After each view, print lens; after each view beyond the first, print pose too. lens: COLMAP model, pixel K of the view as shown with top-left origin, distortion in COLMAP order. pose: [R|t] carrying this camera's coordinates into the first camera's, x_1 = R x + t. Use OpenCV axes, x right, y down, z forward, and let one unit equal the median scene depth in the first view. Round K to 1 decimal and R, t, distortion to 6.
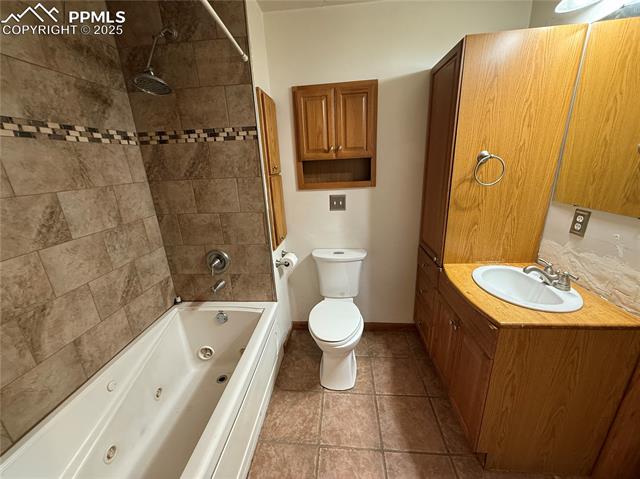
lens RADIAL K [[254.3, 0, 317.7], [0, 254.3, 239.6], [0, 0, 1]] dist [0.000149, -0.000099]
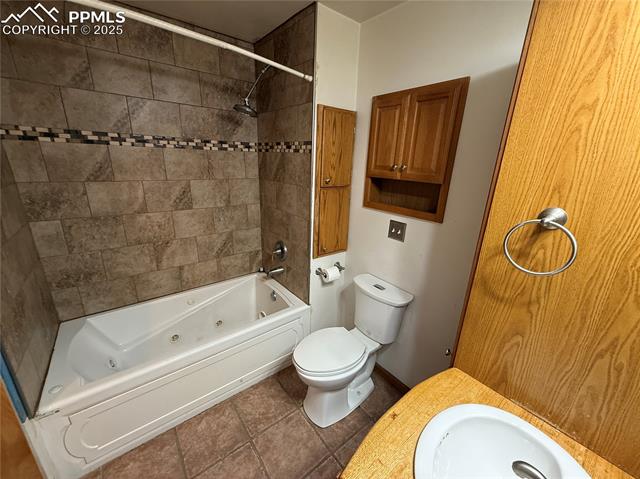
lens RADIAL K [[254.3, 0, 317.9], [0, 254.3, 239.4], [0, 0, 1]] dist [0.000149, -0.000099]
pose [[0.684415, 0.287266, -0.670114, 0.604087], [-0.278053, 0.952486, 0.124327, -0.192548], [0.673990, 0.101236, 0.731771, 0.278365]]
